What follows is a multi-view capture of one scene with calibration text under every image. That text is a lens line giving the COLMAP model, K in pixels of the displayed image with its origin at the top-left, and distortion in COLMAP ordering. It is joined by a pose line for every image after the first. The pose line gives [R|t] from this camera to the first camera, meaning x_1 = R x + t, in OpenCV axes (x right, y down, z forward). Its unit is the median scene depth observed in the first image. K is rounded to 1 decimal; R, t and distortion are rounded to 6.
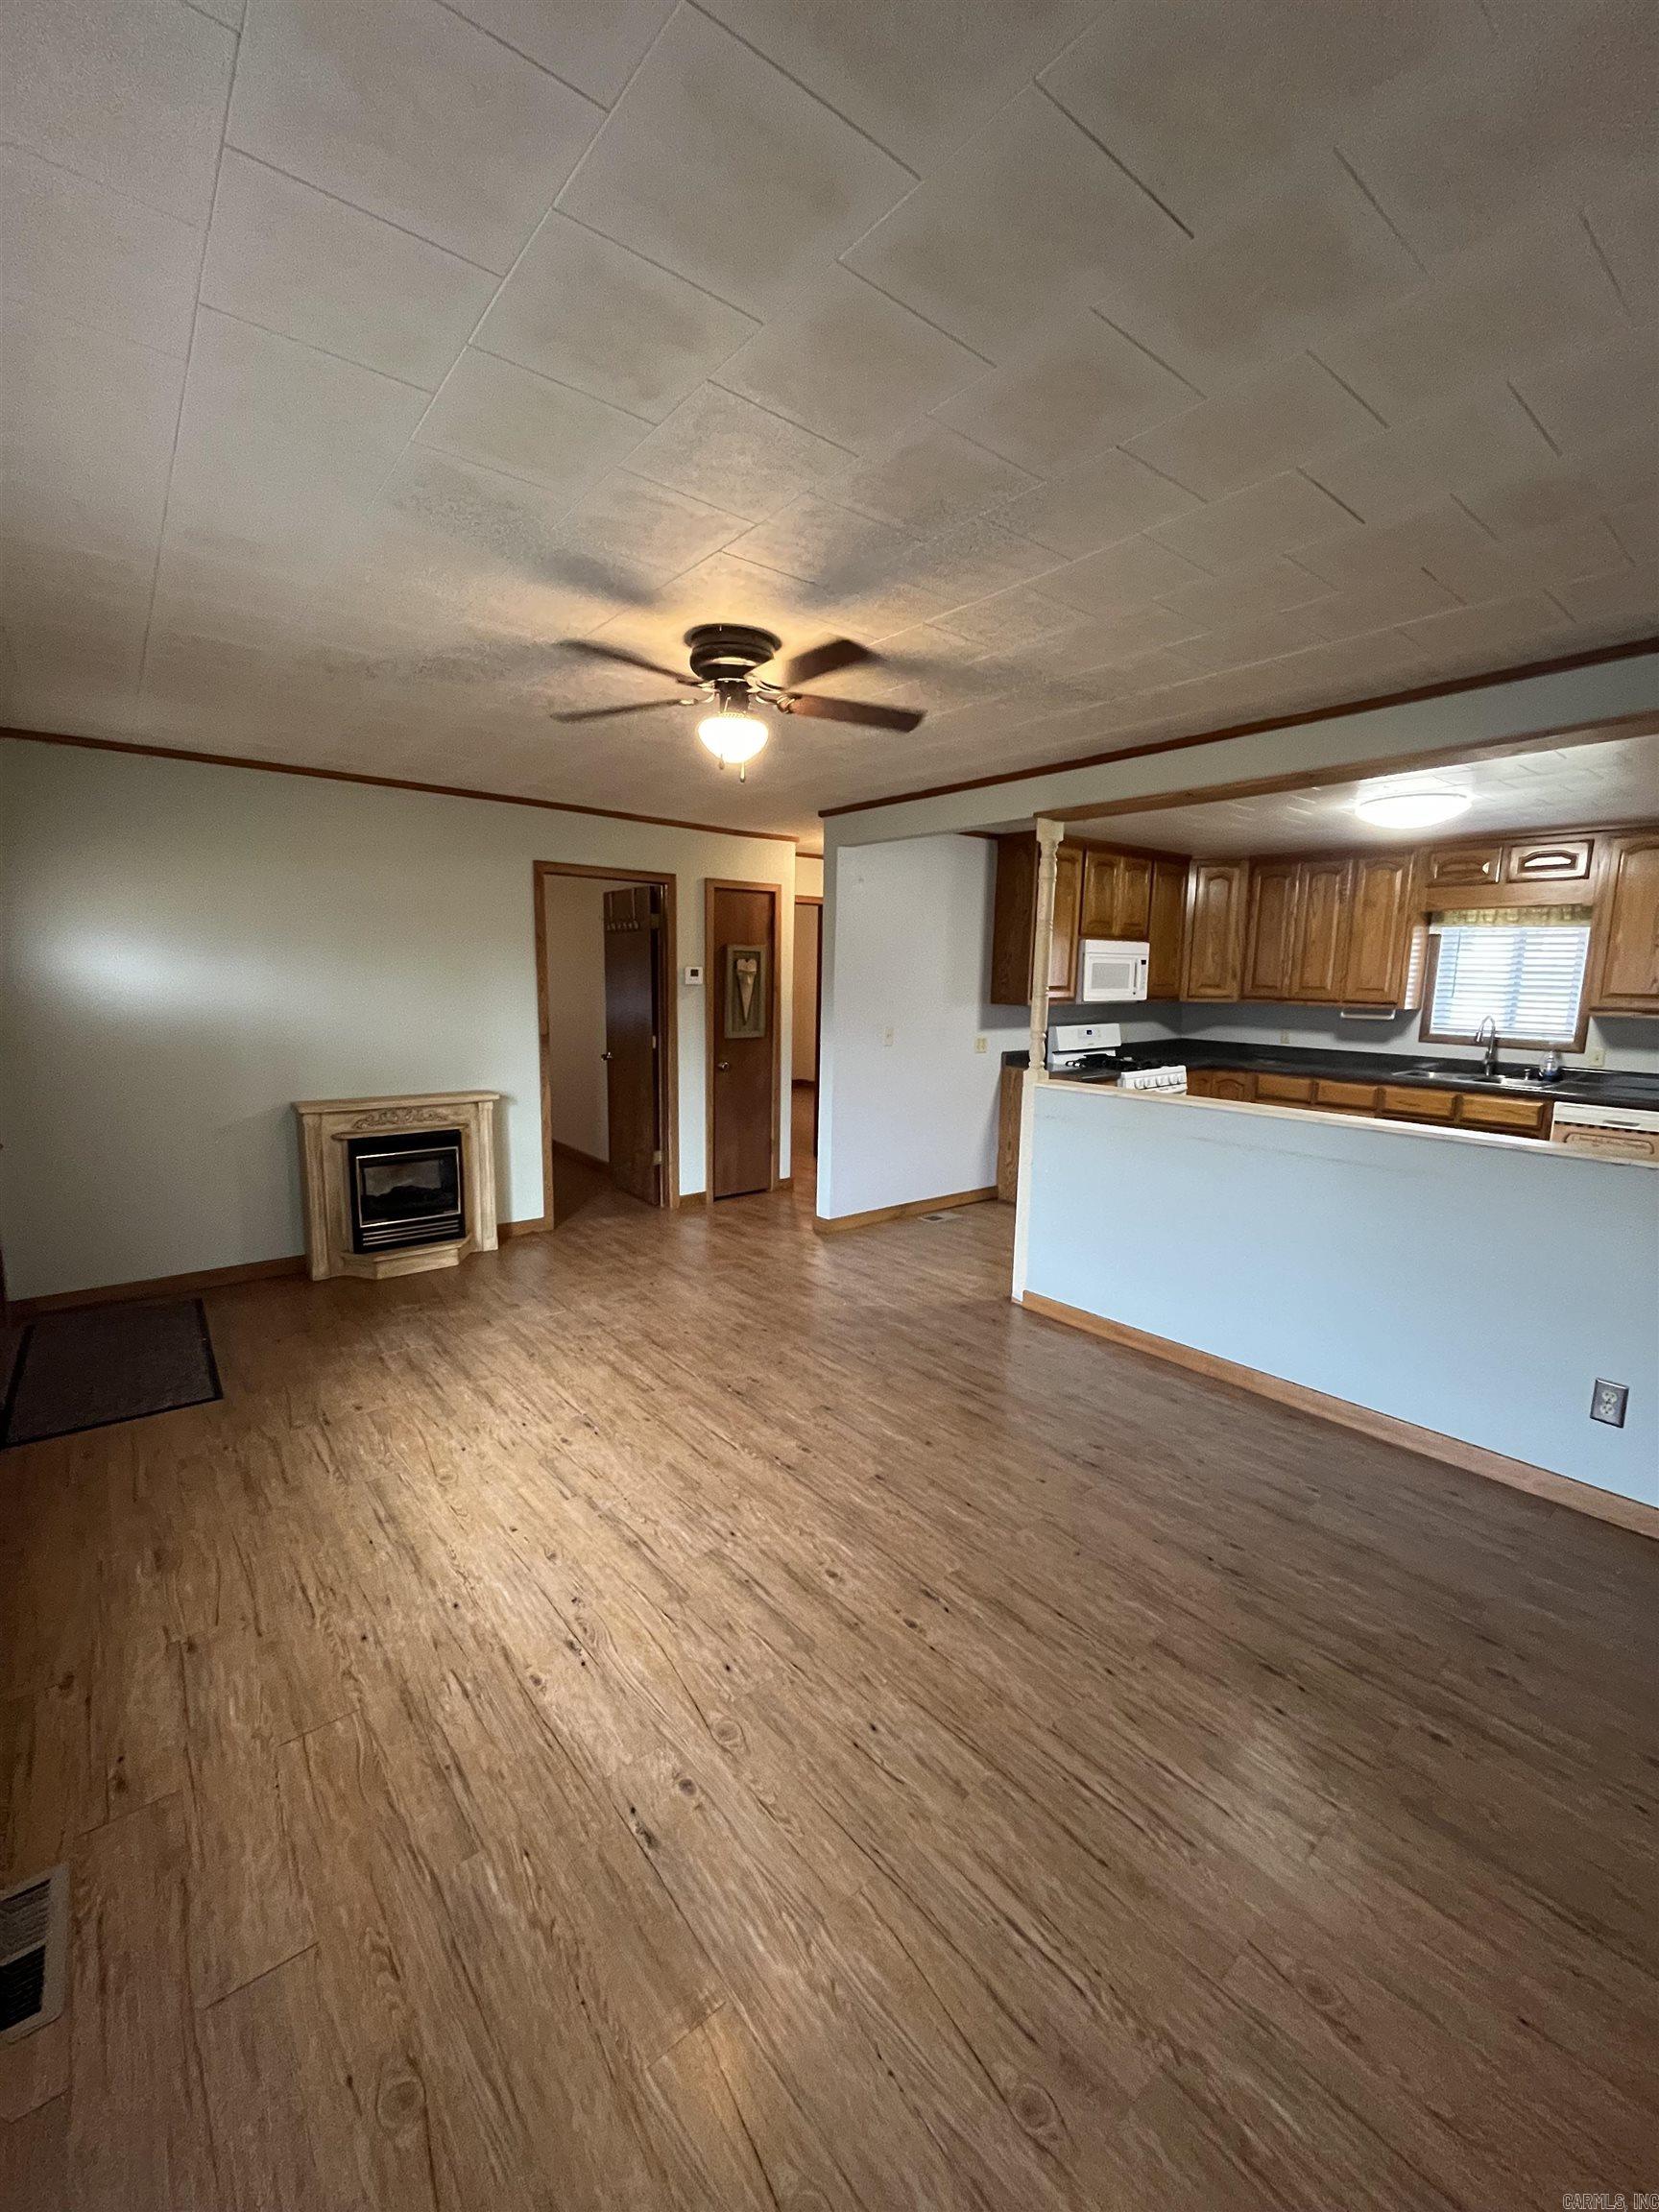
lens RADIAL K [[885.2, 0, 821.0], [0, 885.2, 1095.5], [0, 0, 1]] dist [-0.002741, 0.000129]
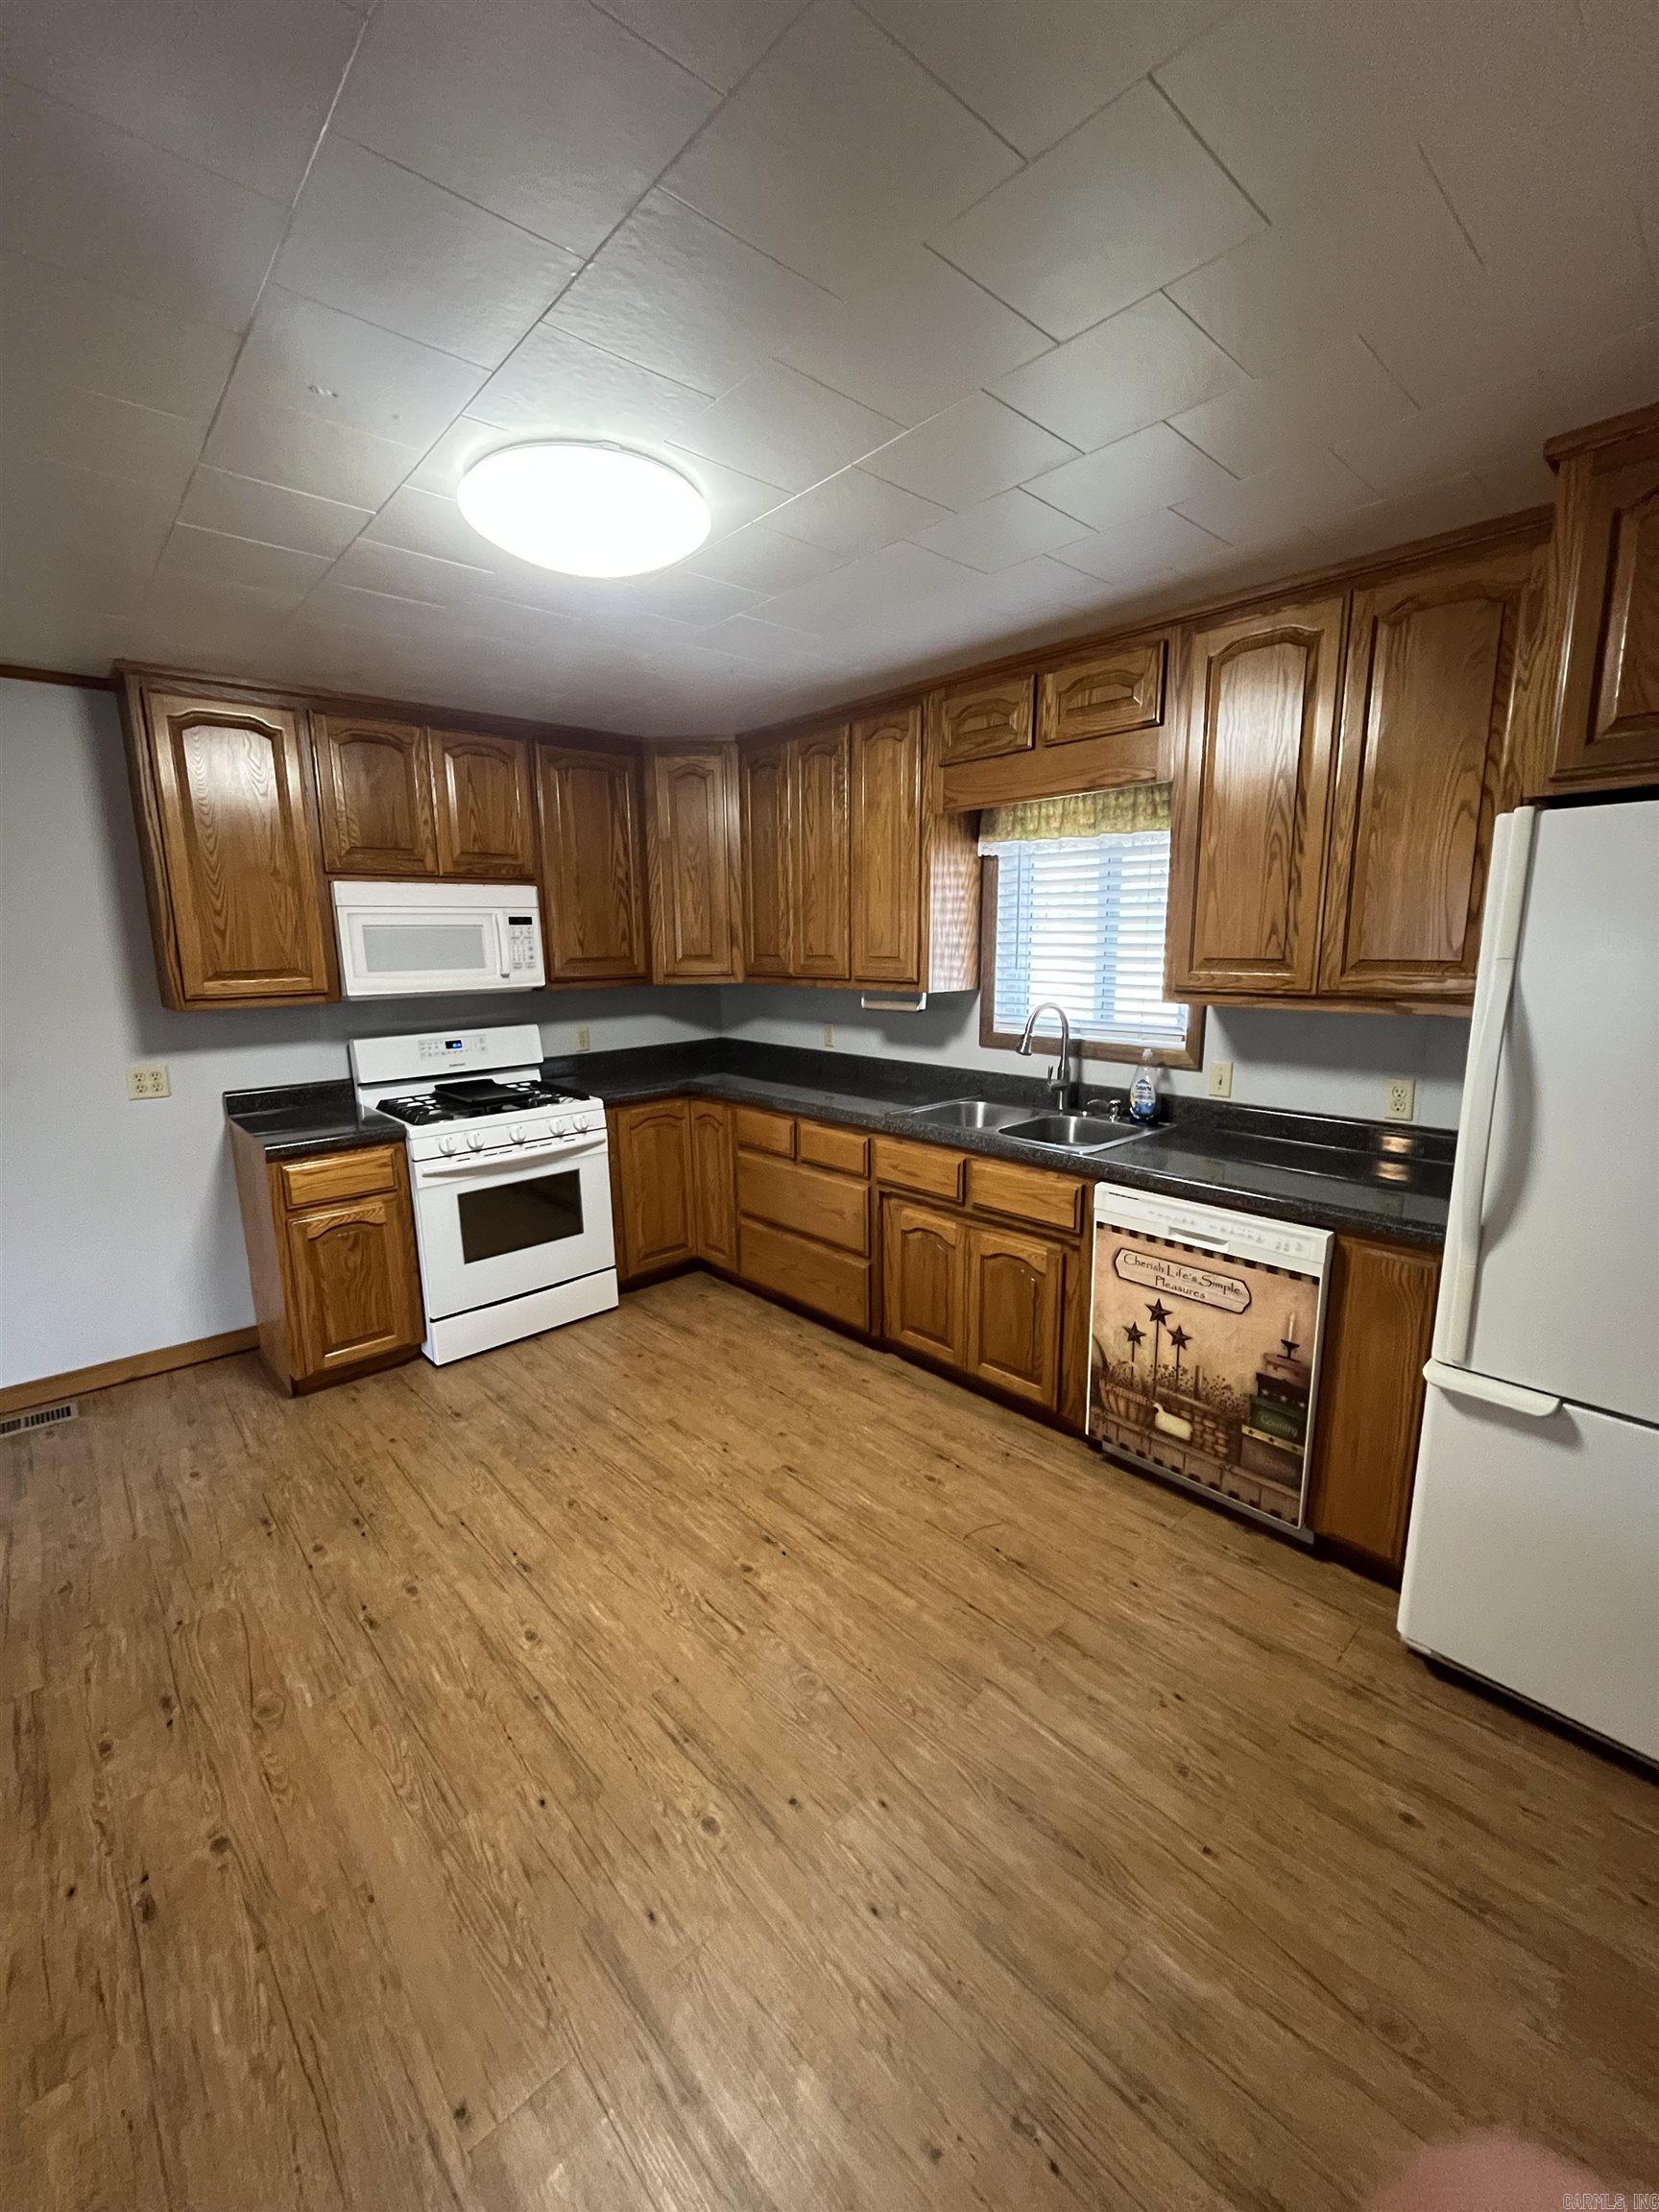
lens RADIAL K [[885.2, 0, 816.0], [0, 885.2, 1109.9], [0, 0, 1]] dist [-0.002741, 0.000129]
pose [[0.997992, -0.038213, 0.050517, 1.041326], [0.035445, 0.997880, 0.054585, -0.105930], [-0.052496, -0.052685, 0.997230, 0.825208]]
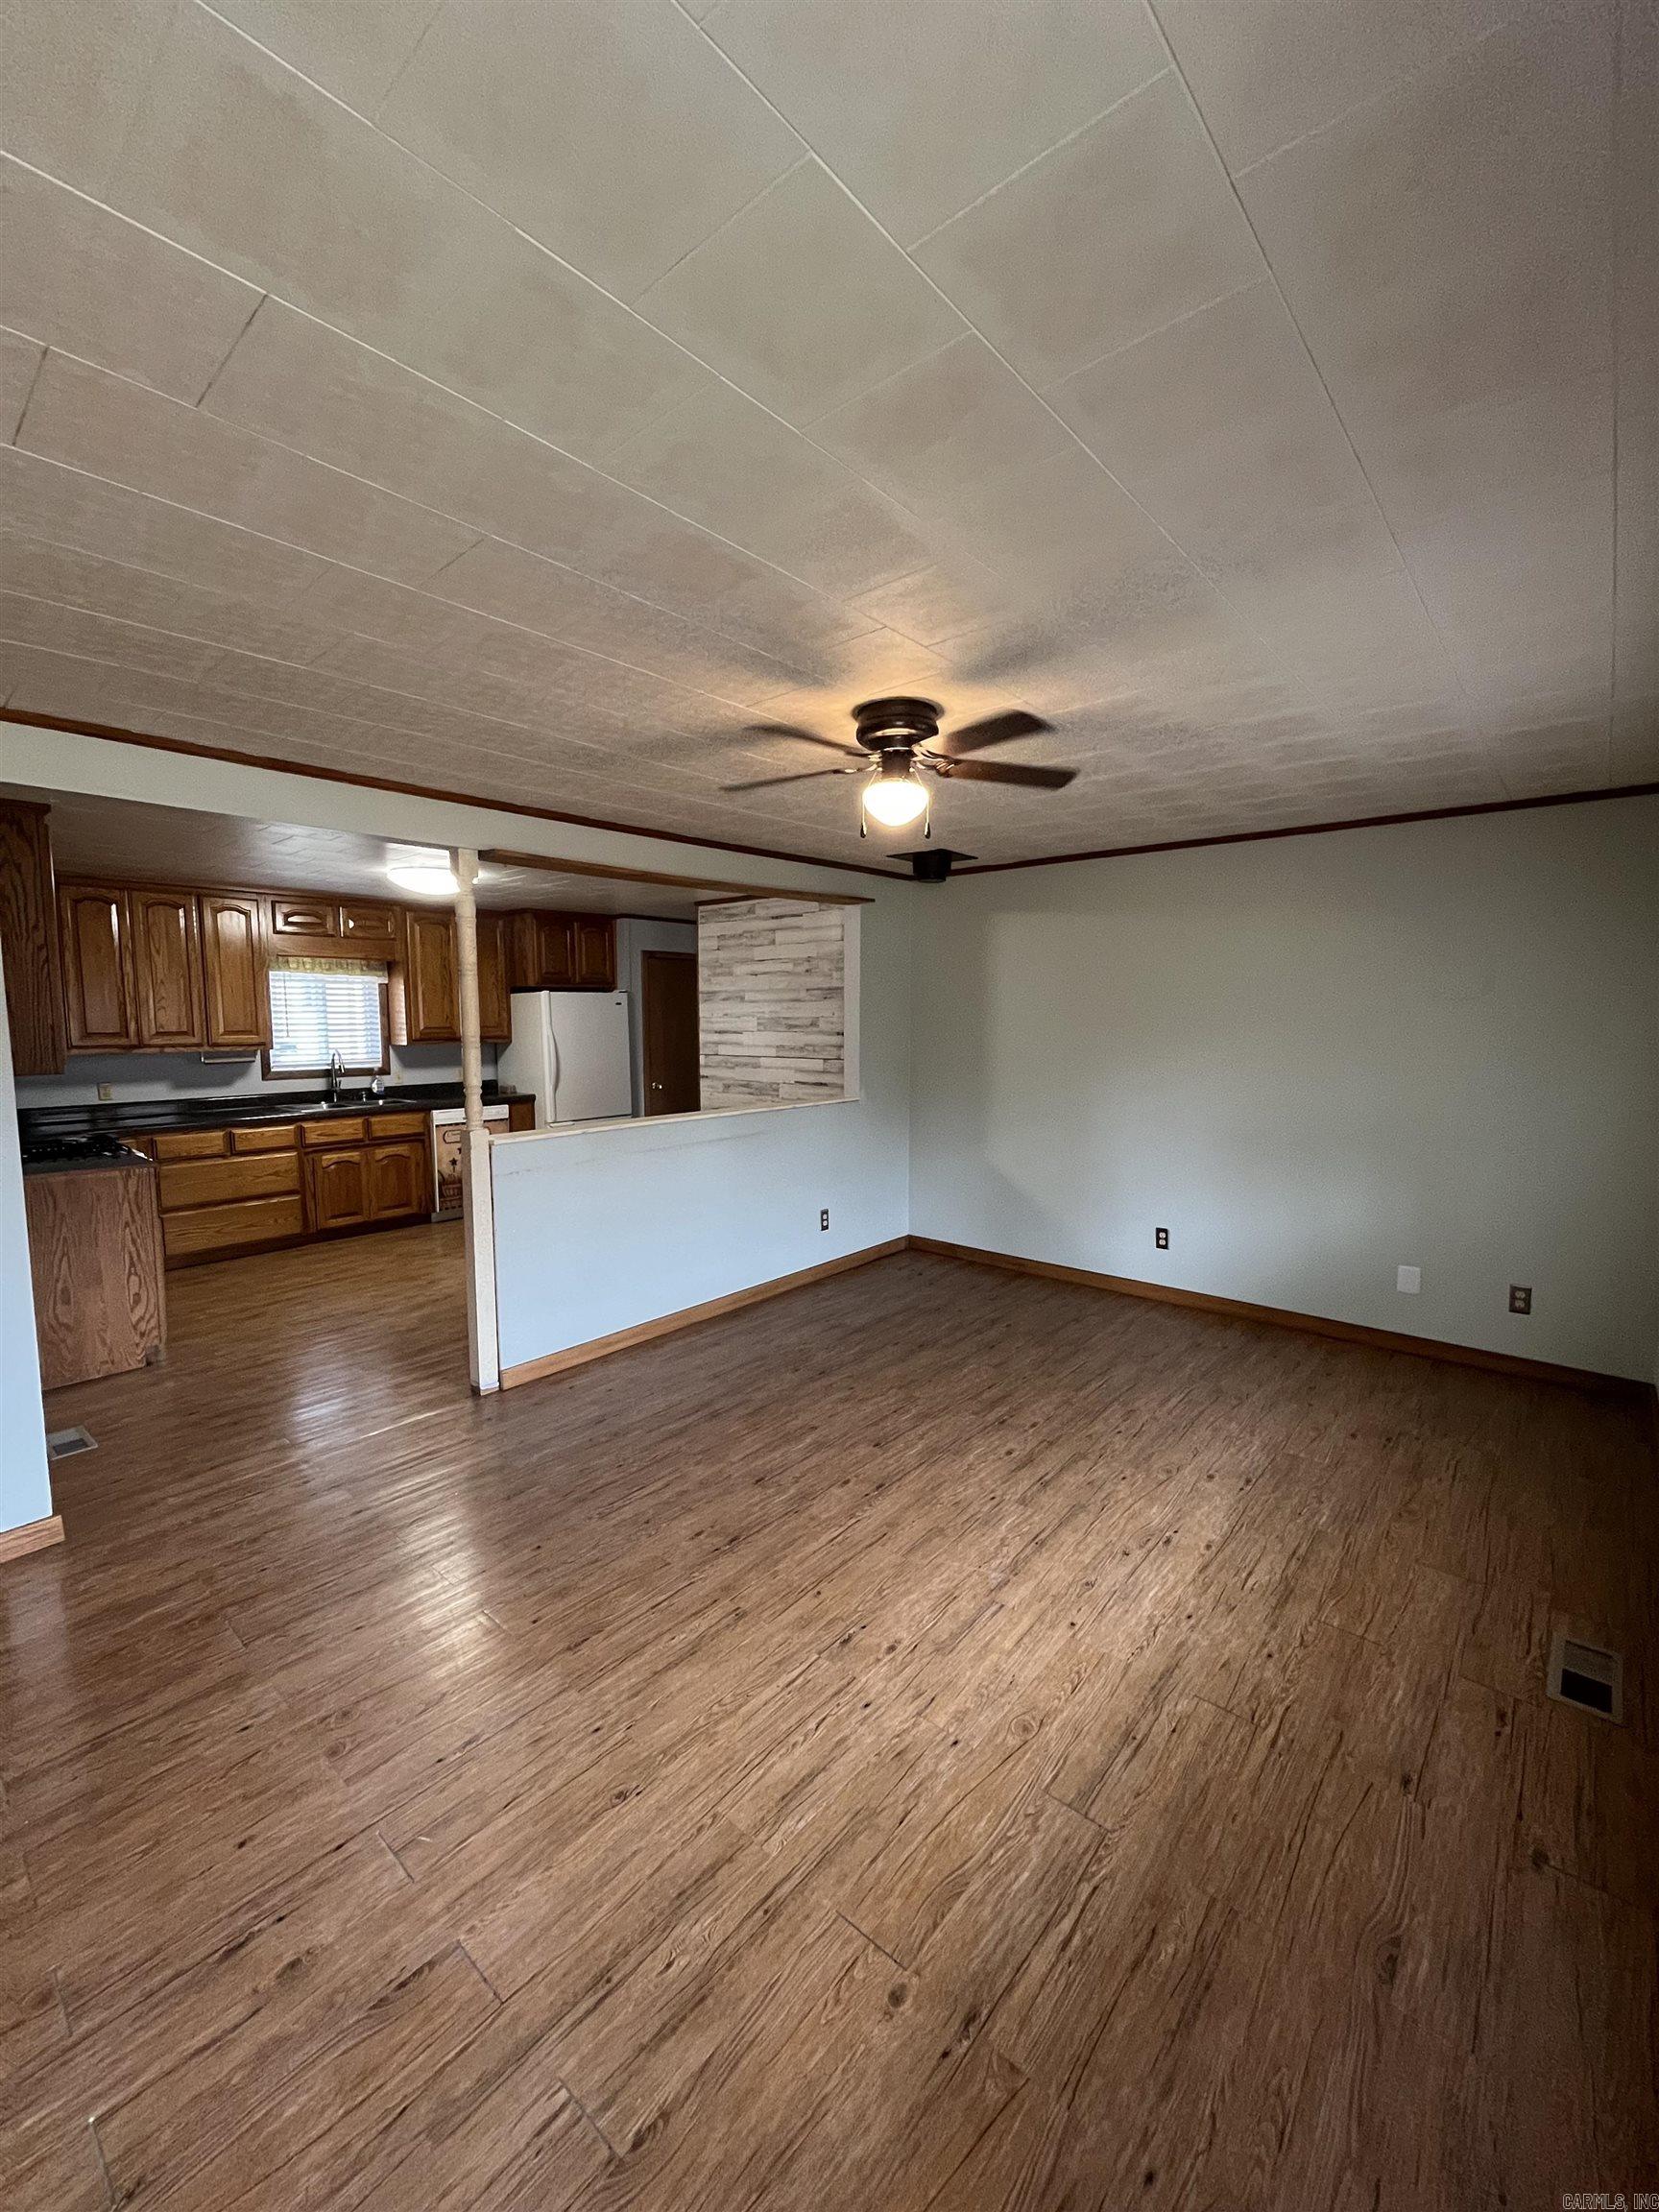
lens RADIAL K [[885.2, 0, 826.1], [0, 885.2, 1109.4], [0, 0, 1]] dist [-0.002741, 0.000129]
pose [[-0.167945, -0.119115, 0.978573, -0.878611], [0.139939, 0.979740, 0.143274, -0.161659], [-0.975813, 0.161003, -0.147874, 0.994507]]
